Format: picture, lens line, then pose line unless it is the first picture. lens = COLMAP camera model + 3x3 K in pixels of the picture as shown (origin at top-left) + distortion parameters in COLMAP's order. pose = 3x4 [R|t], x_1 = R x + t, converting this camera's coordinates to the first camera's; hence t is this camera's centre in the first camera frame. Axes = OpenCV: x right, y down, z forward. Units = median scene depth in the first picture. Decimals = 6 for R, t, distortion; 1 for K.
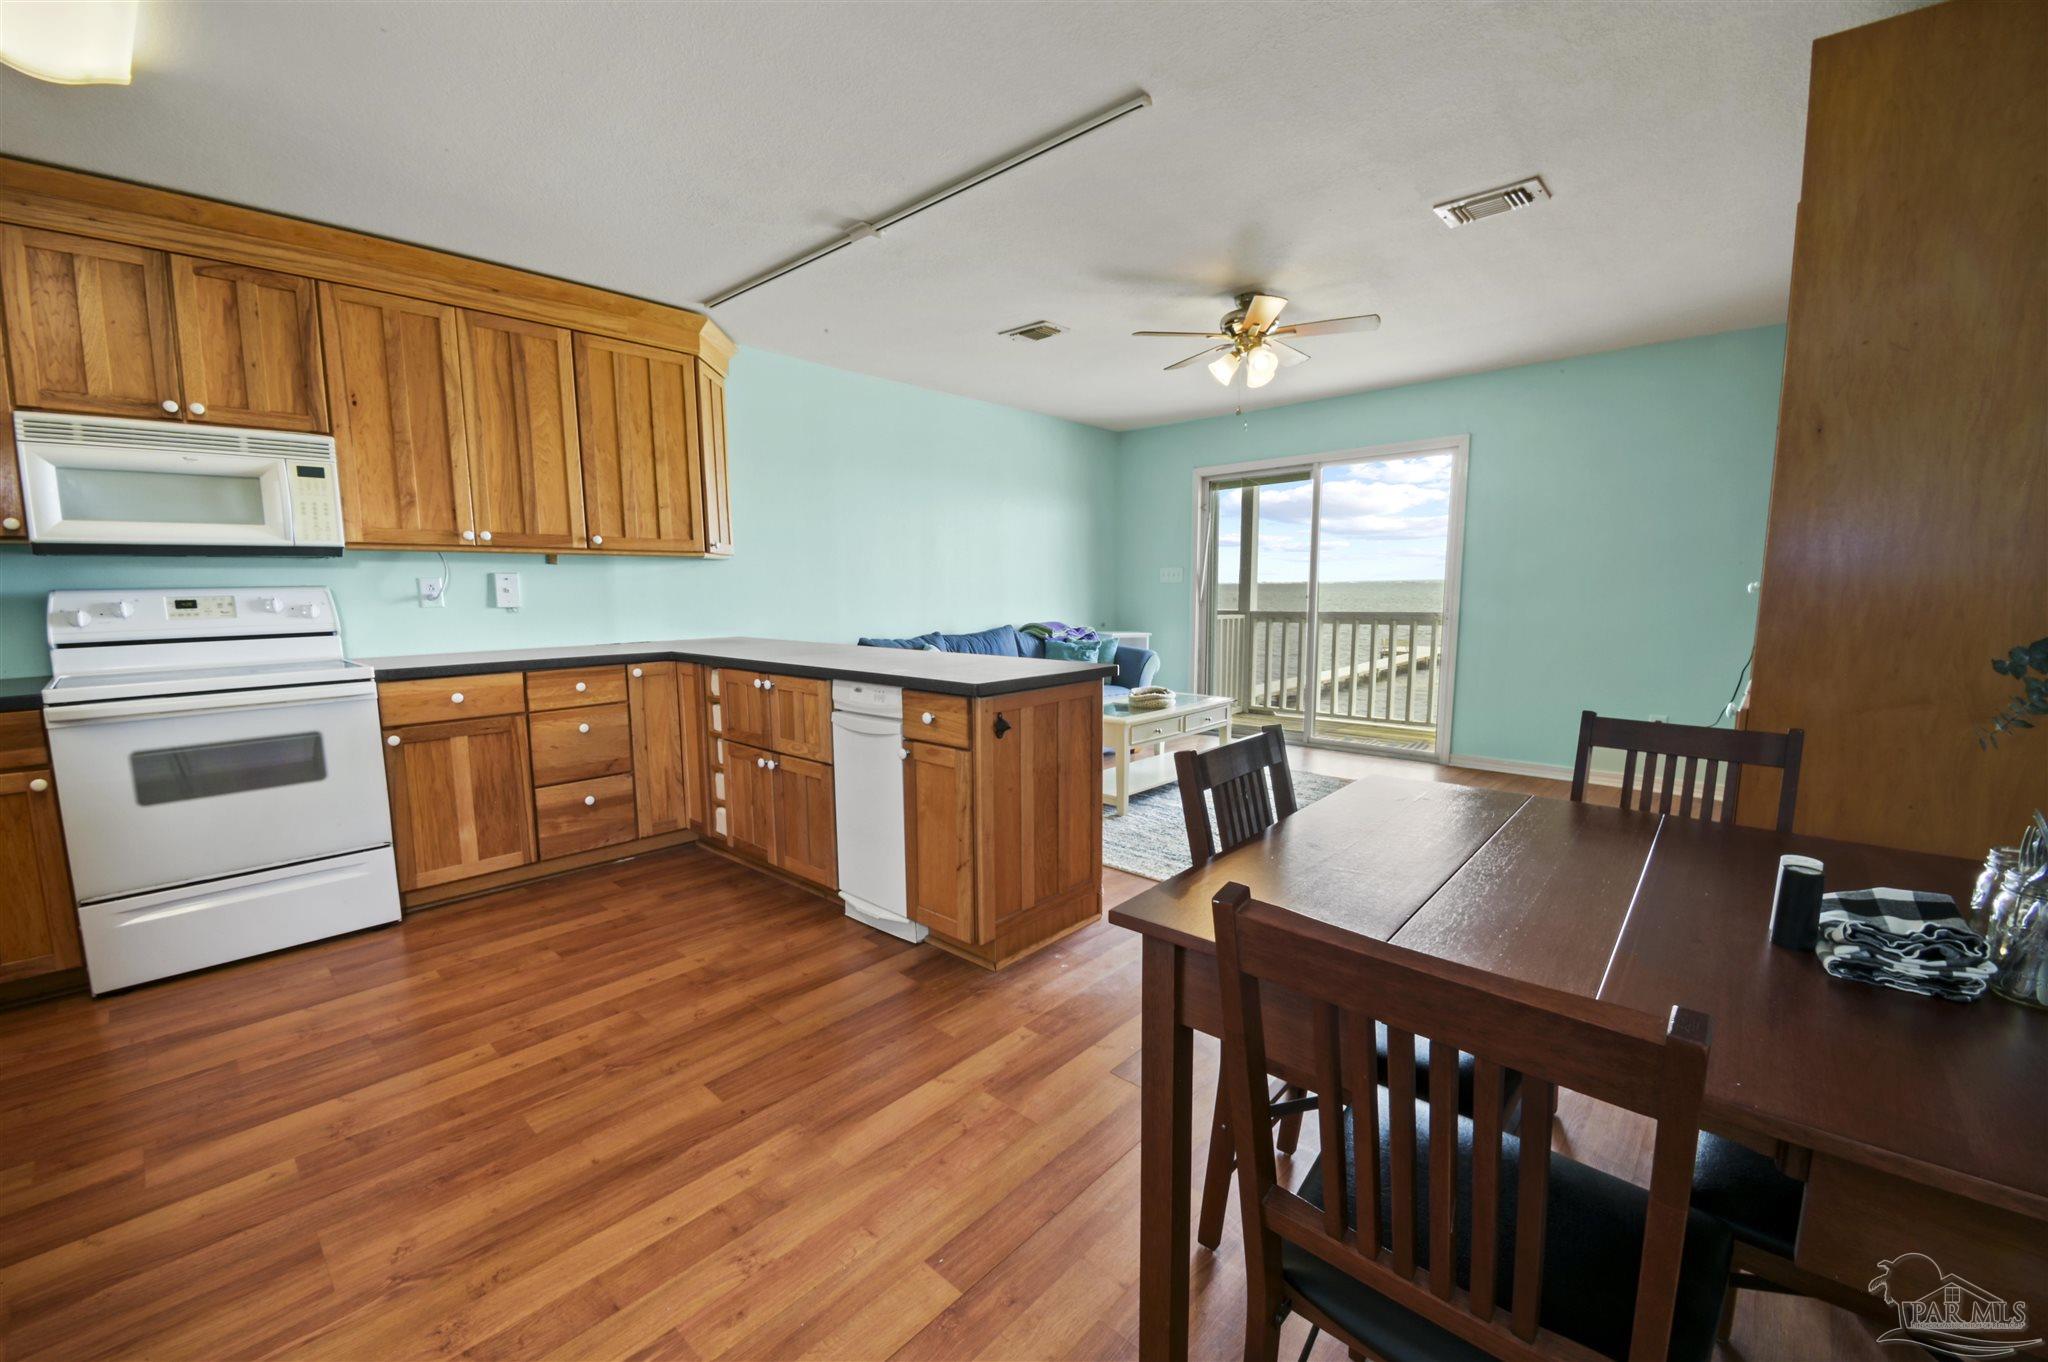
lens RADIAL K [[827.4, 0, 1020.5], [0, 827.4, 688.7], [0, 0, 1]] dist [0.019599, -0.019506]
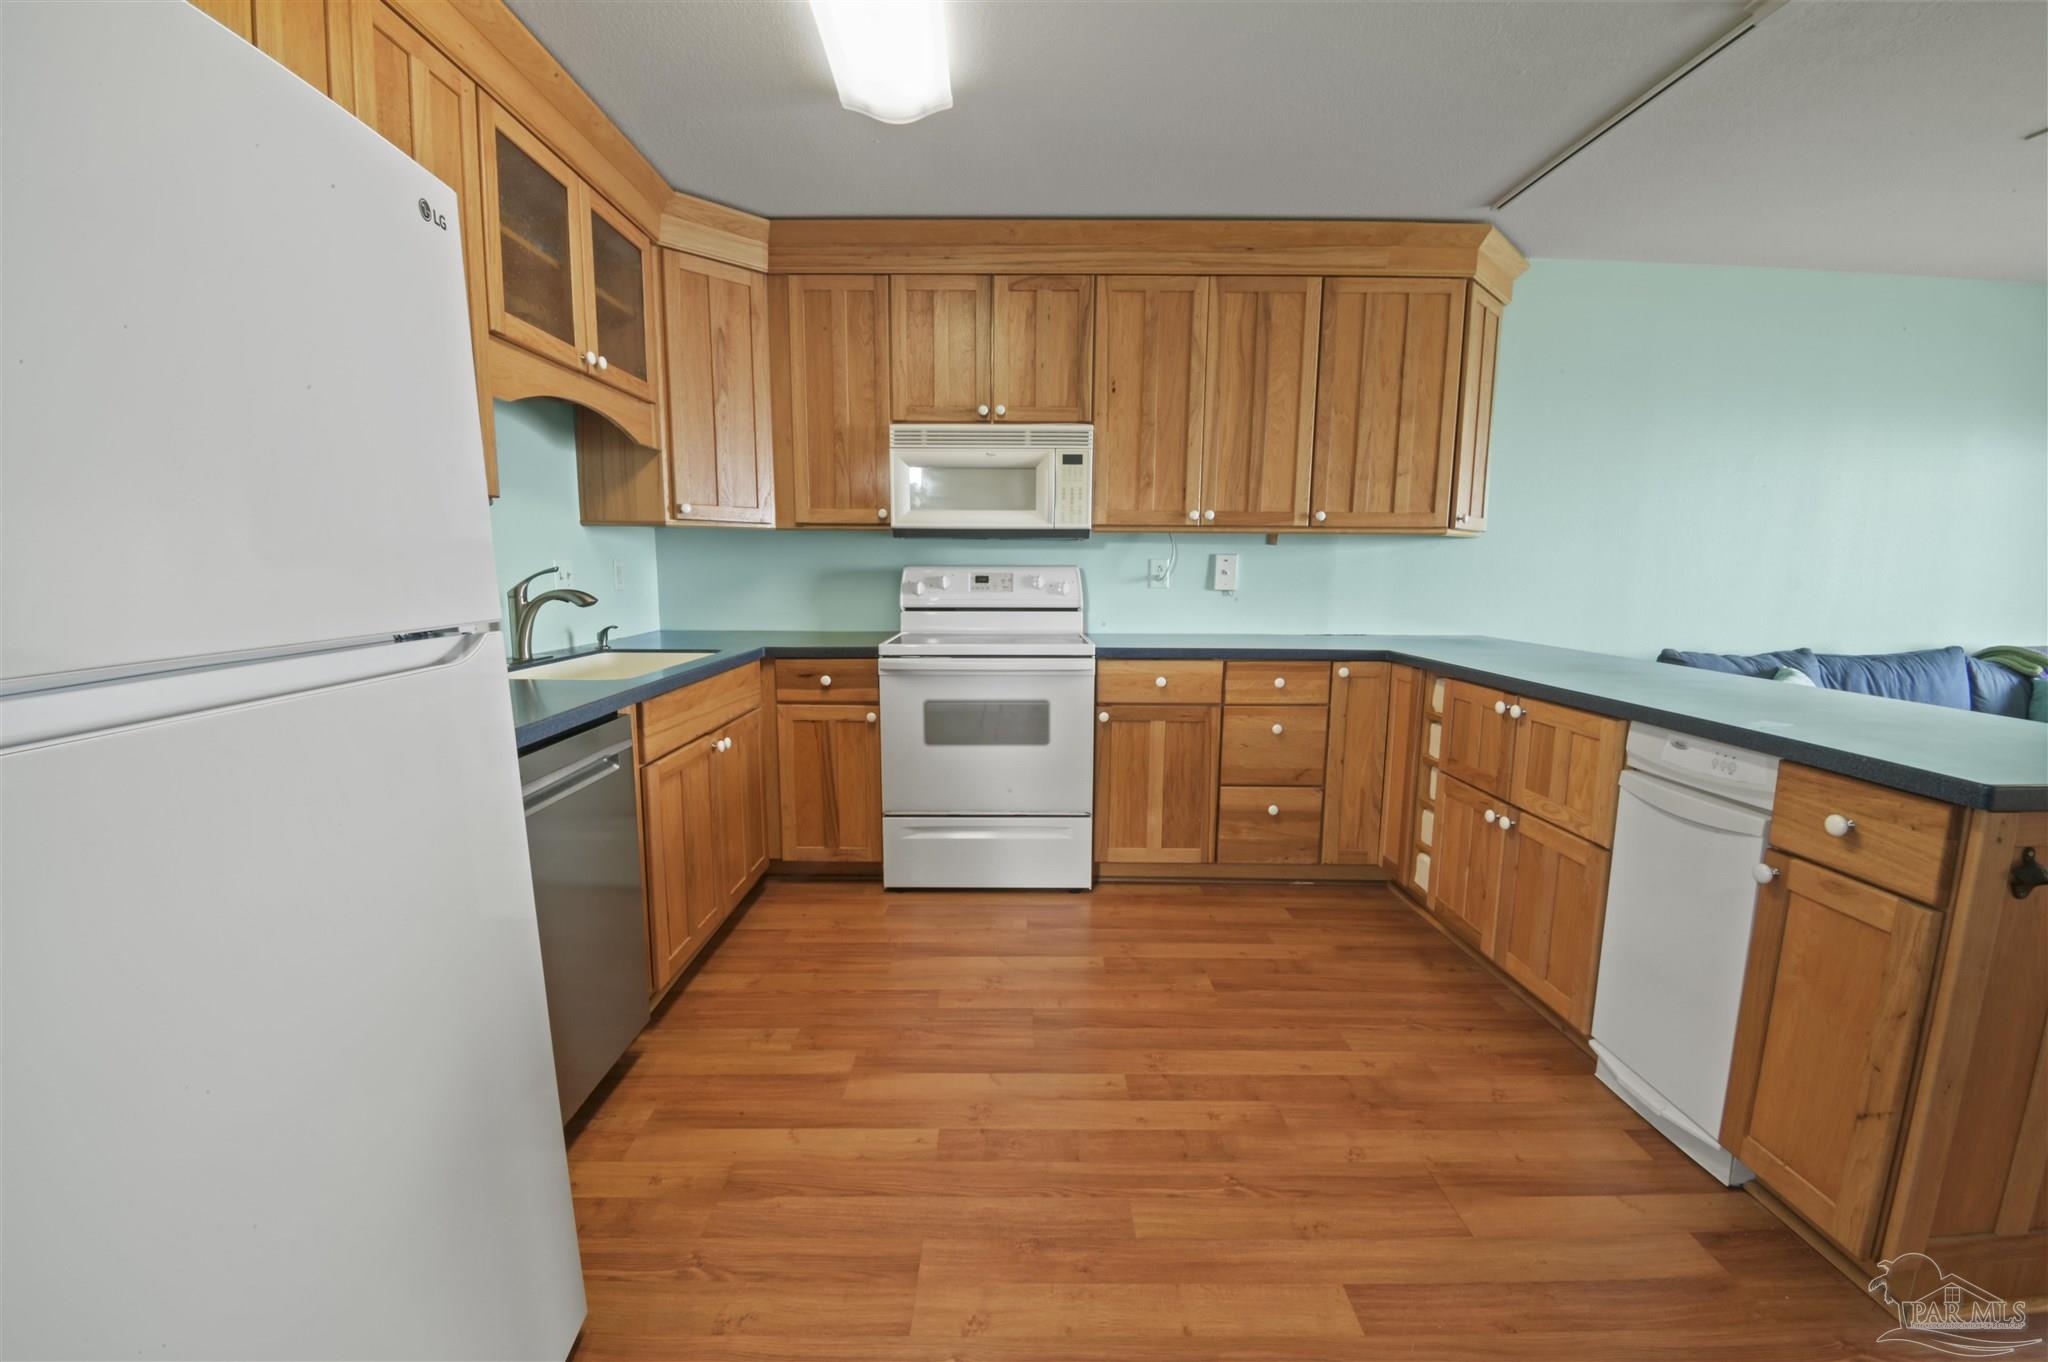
lens RADIAL K [[834.9, 0, 1005.5], [0, 834.9, 688.4], [0, 0, 1]] dist [0.007988, -0.020850]
pose [[0.670202, 0.119044, -0.732569, -0.081159], [-0.104784, 0.992343, 0.065394, -0.026940], [0.734745, 0.032934, 0.677544, 0.205072]]
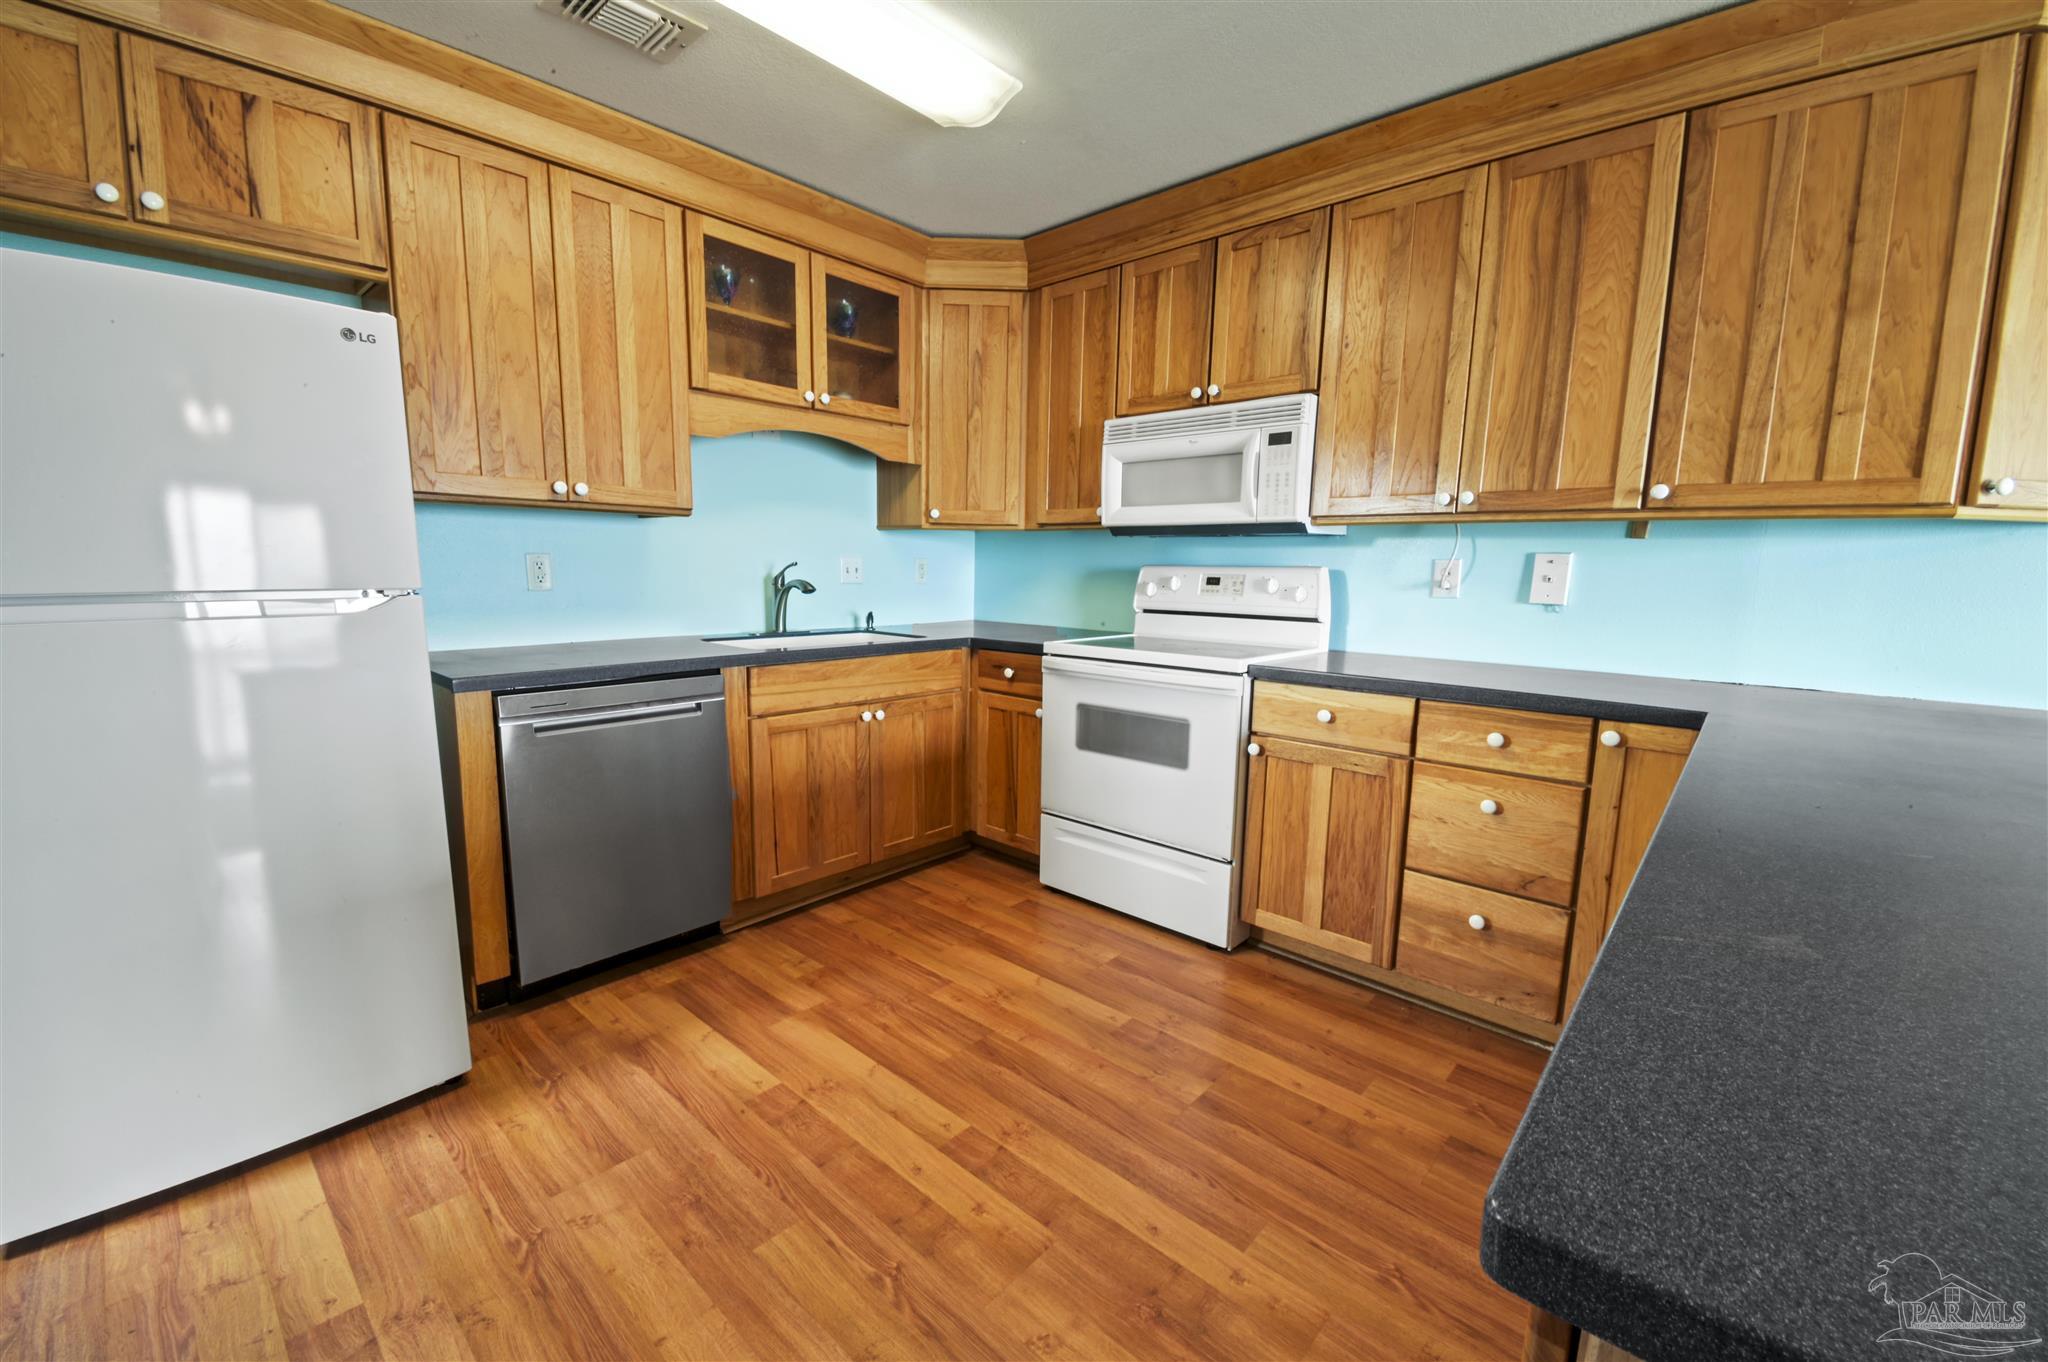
lens RADIAL K [[827.4, 0, 1020.5], [0, 827.4, 688.7], [0, 0, 1]] dist [0.019599, -0.019506]
pose [[-0.004128, 0.157733, -0.987473, 0.072997], [-0.144067, 0.977086, 0.156676, -0.094406], [0.989559, 0.142909, 0.018691, 0.724409]]
